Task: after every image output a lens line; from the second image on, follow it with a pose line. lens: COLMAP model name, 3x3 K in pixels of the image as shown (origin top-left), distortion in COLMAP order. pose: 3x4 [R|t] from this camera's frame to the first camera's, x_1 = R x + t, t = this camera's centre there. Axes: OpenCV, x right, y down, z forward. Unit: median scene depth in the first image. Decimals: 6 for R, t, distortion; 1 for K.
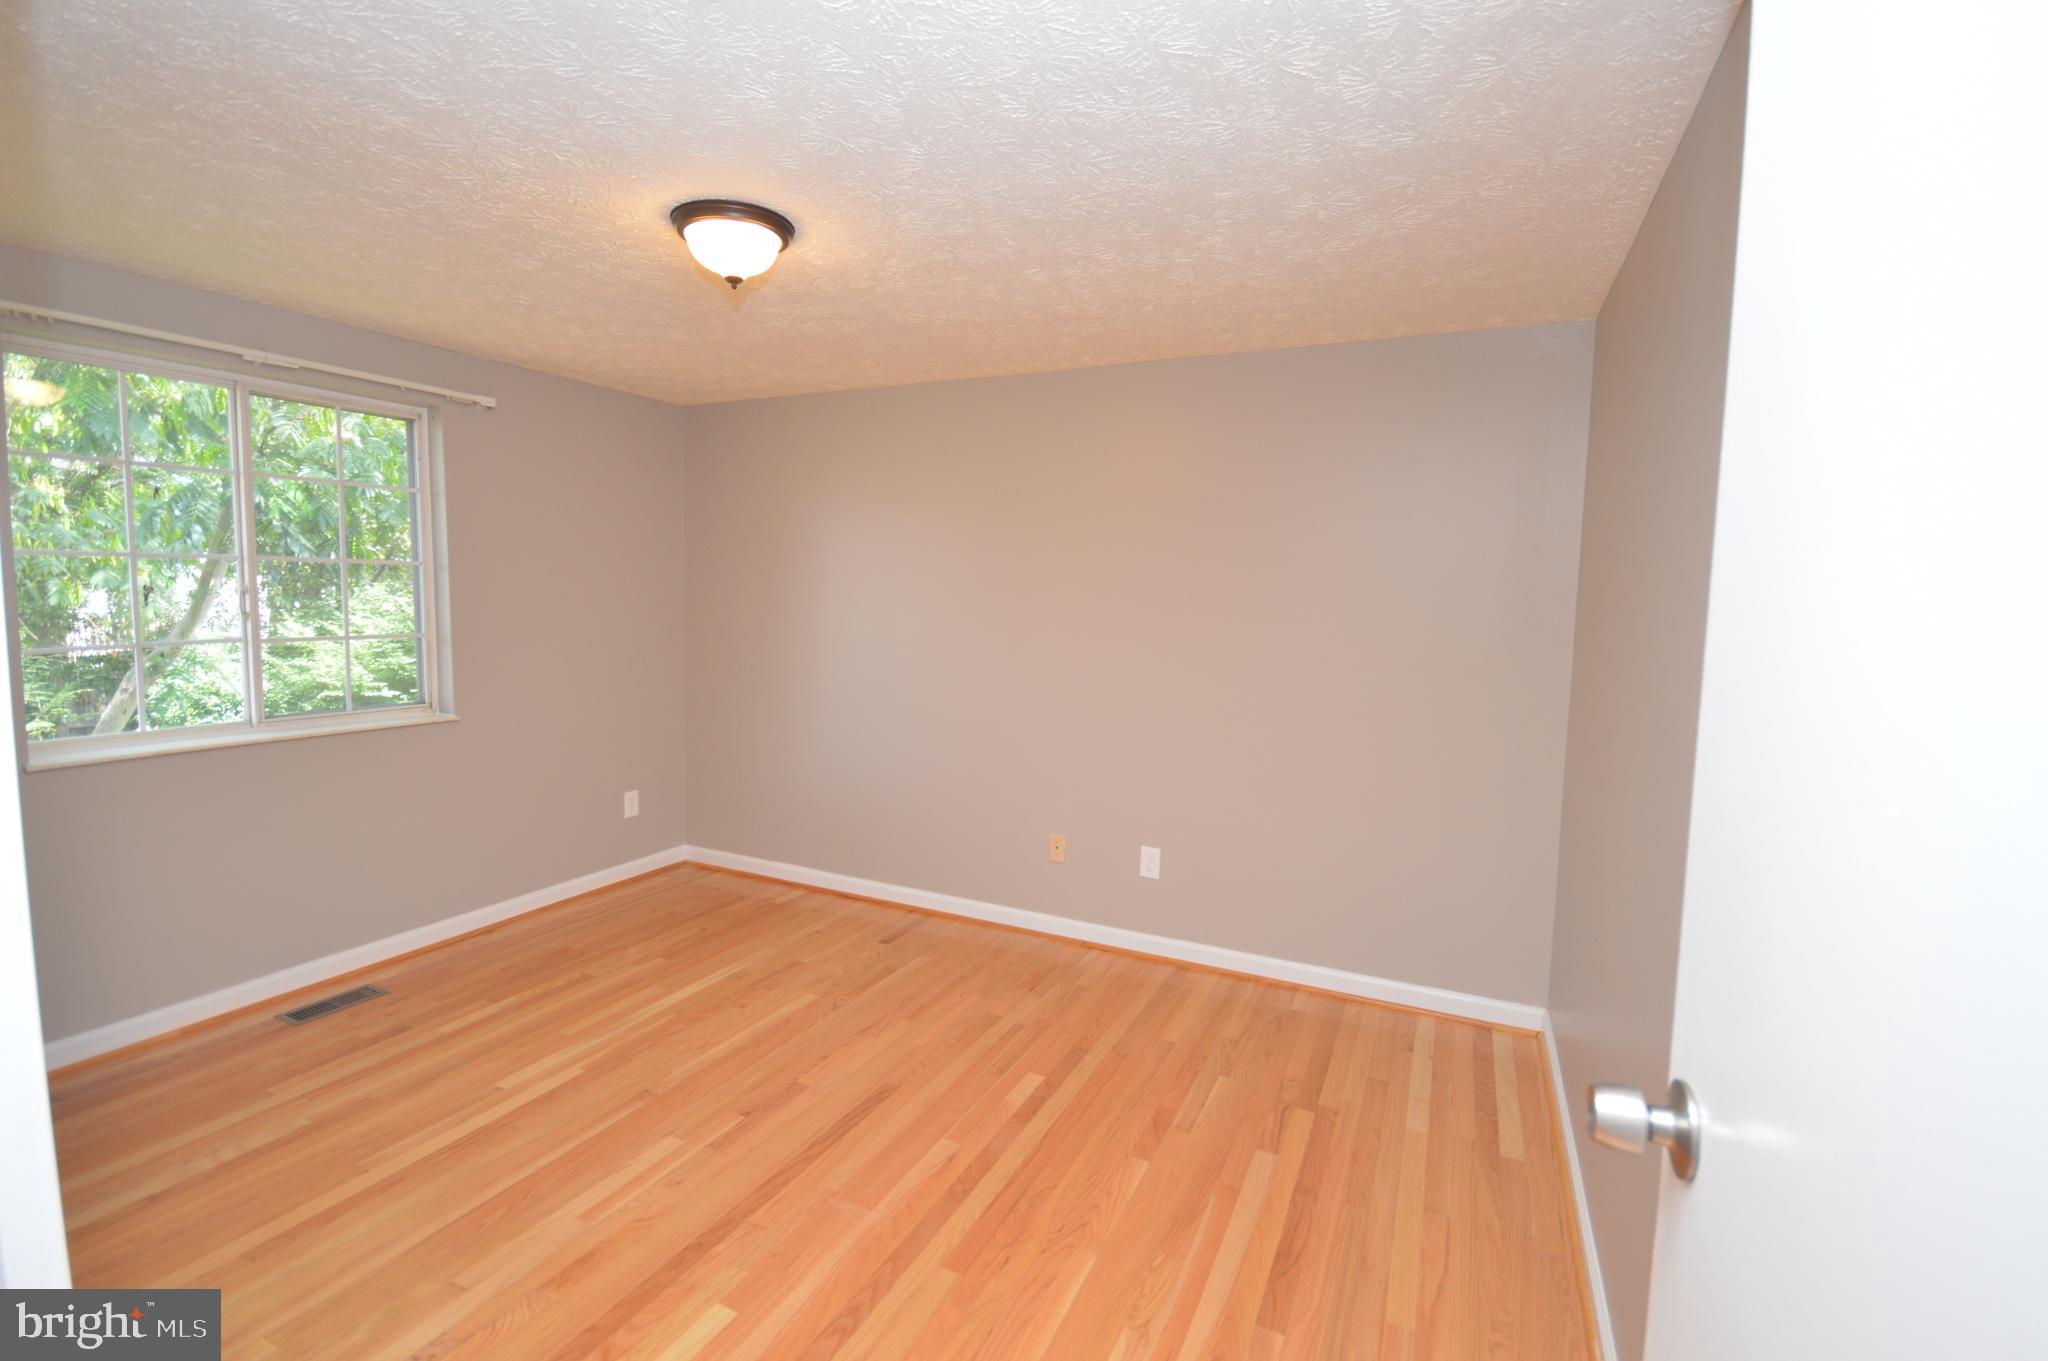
lens RADIAL K [[905.9, 0, 1013.6], [0, 905.9, 671.4], [0, 0, 1]] dist [0.005998, -0.011604]
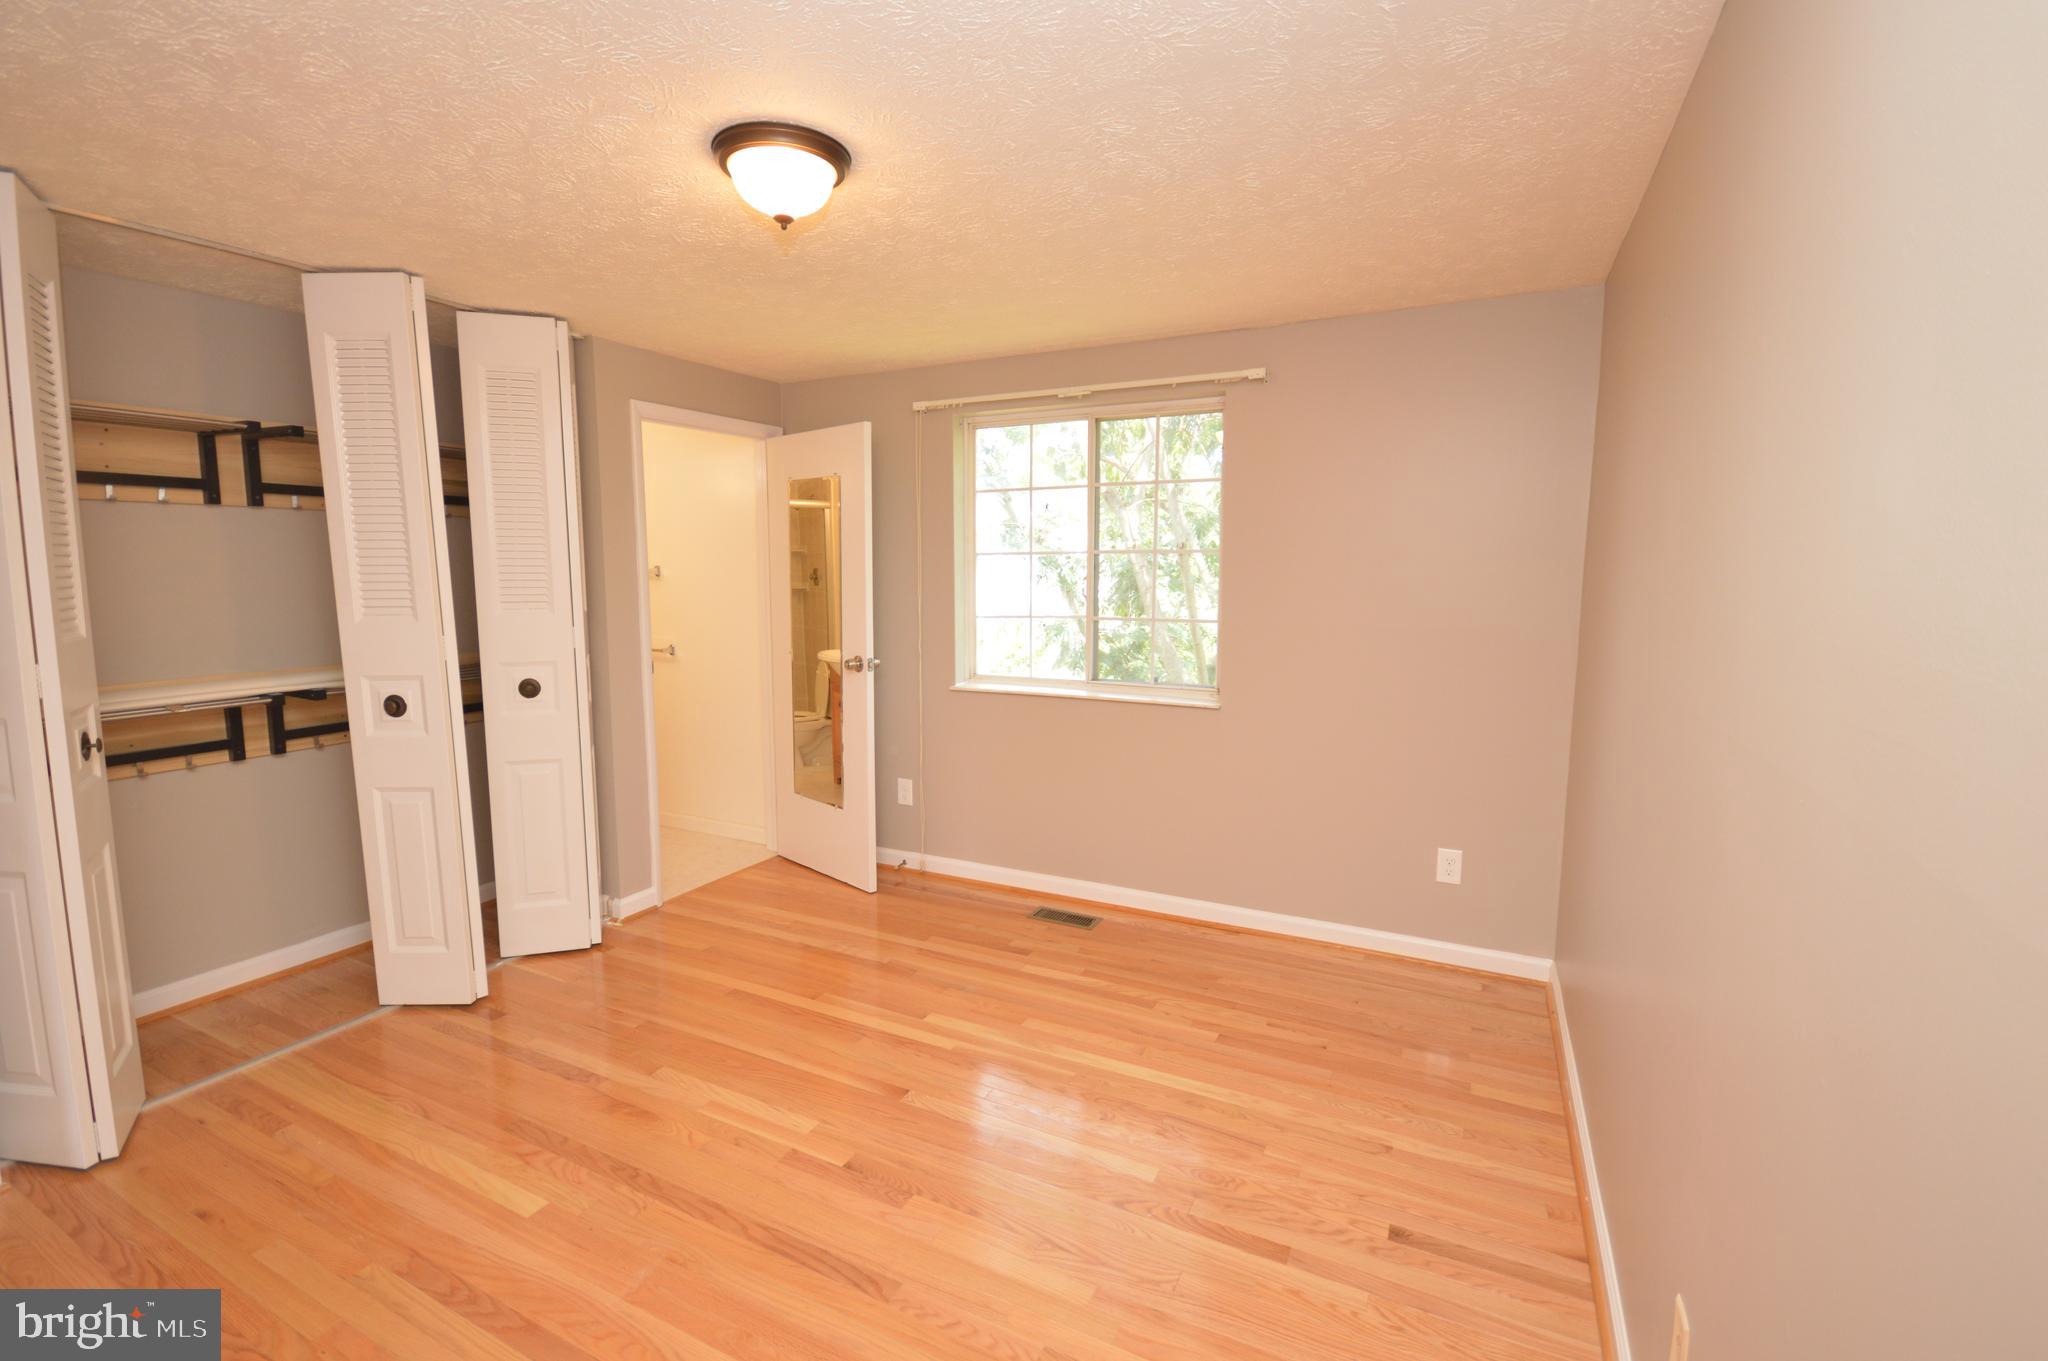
lens RADIAL K [[907.2, 0, 1017.0], [0, 907.2, 674.5], [0, 0, 1]] dist [-0.000723, -0.000142]
pose [[-0.017141, 0.097976, -0.995041, 0.527557], [-0.087150, 0.991253, 0.099104, -0.088548], [0.996048, 0.088416, -0.008452, 1.109708]]
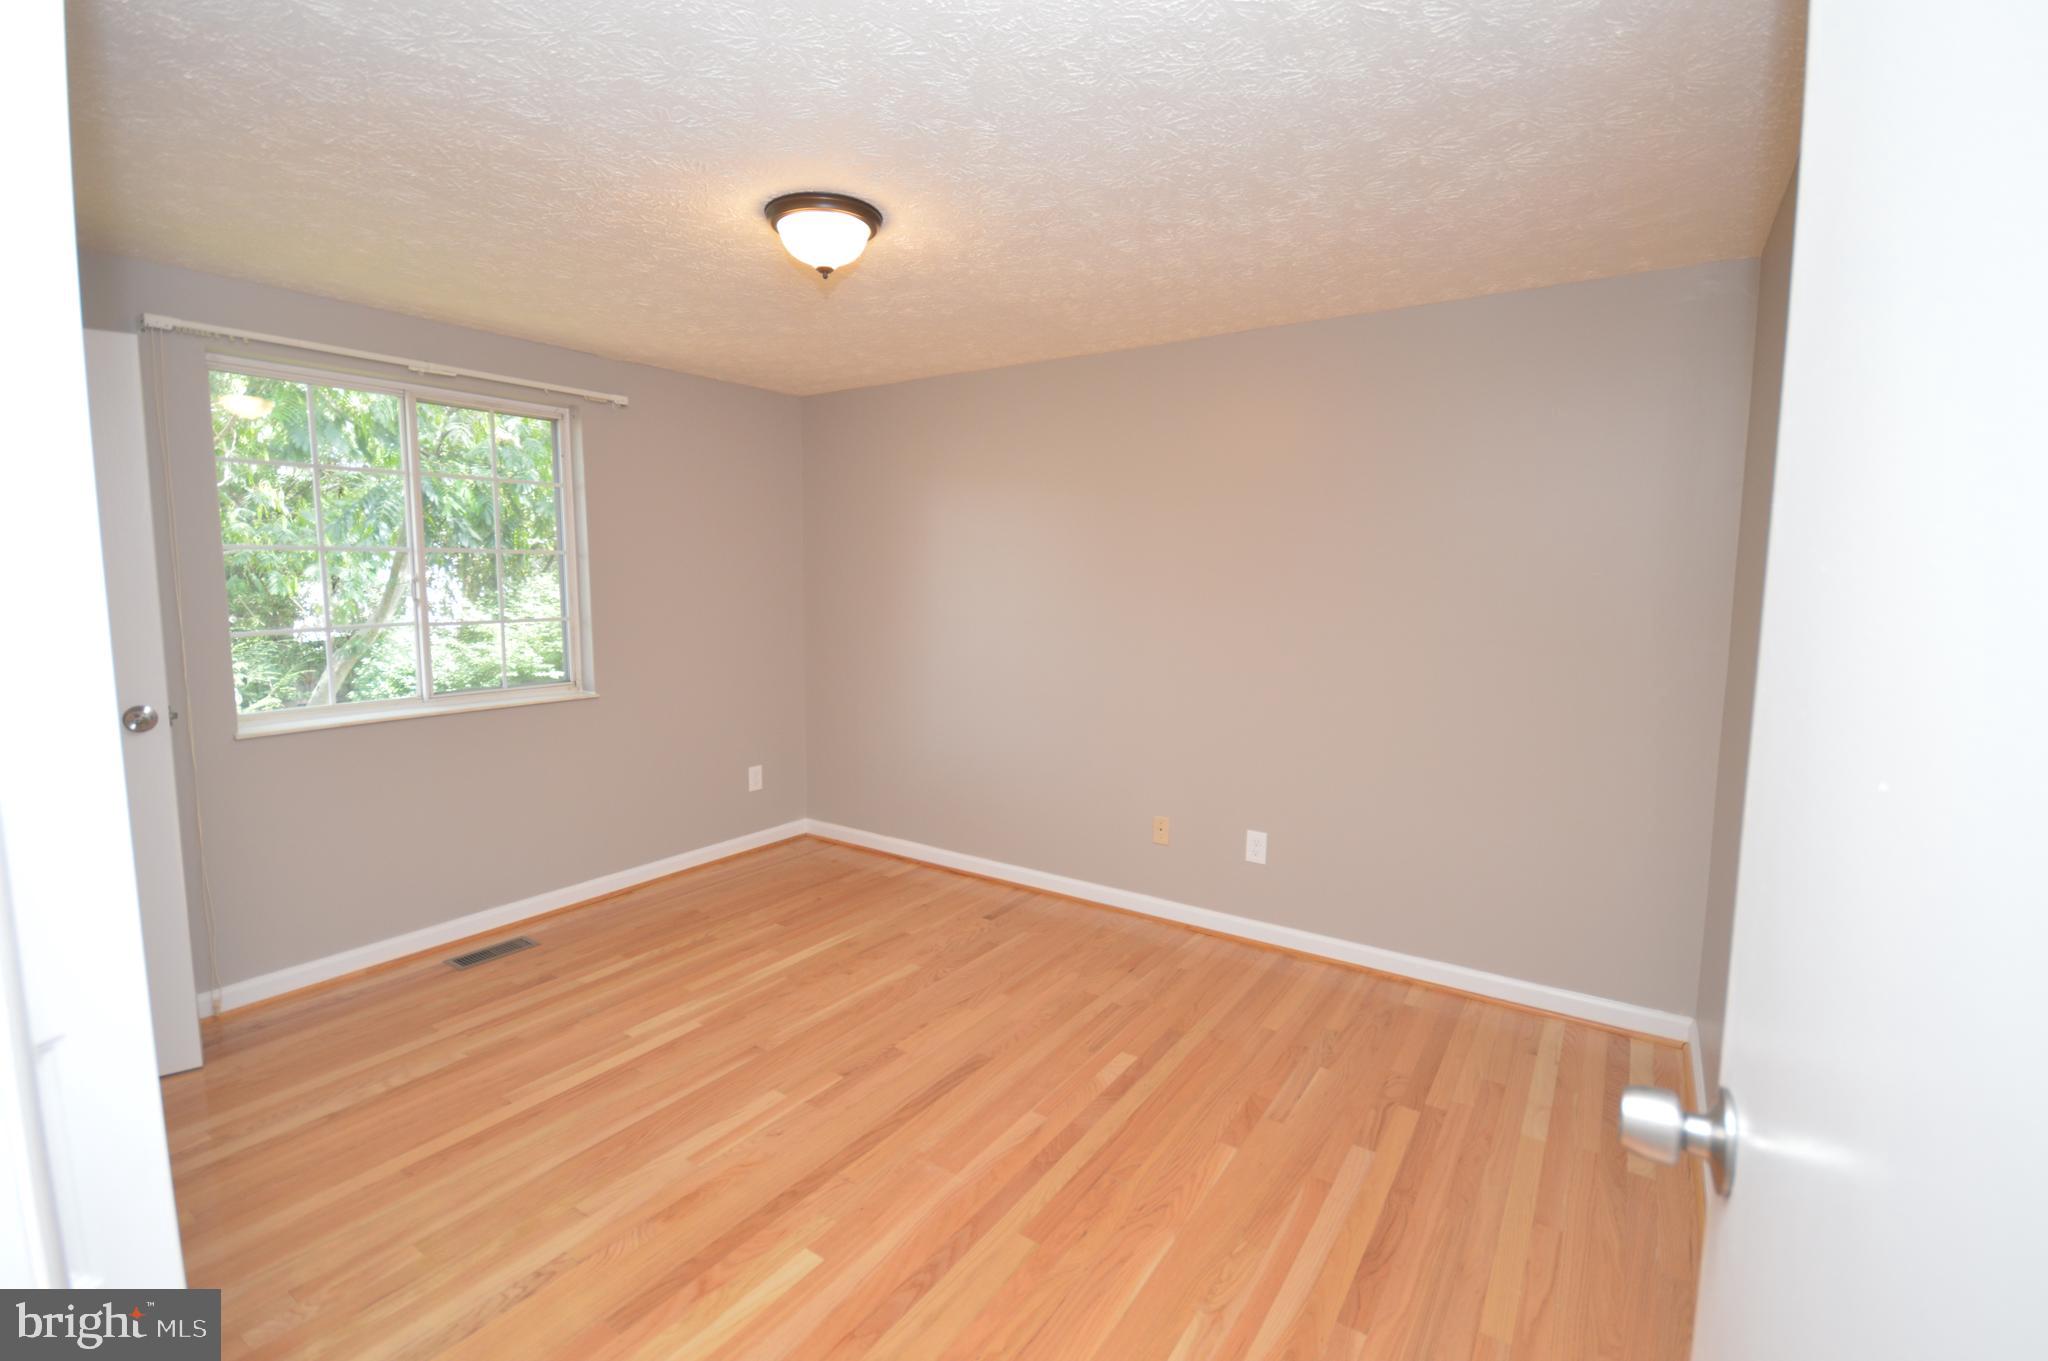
lens RADIAL K [[906.6, 0, 1011.9], [0, 906.6, 671.0], [0, 0, 1]] dist [0.001240, -0.006346]
pose [[0.989506, 0.001404, -0.144484, 0.044537], [0.001231, 0.999834, 0.018151, 0.004929], [0.144485, -0.018139, 0.989341, 0.002437]]
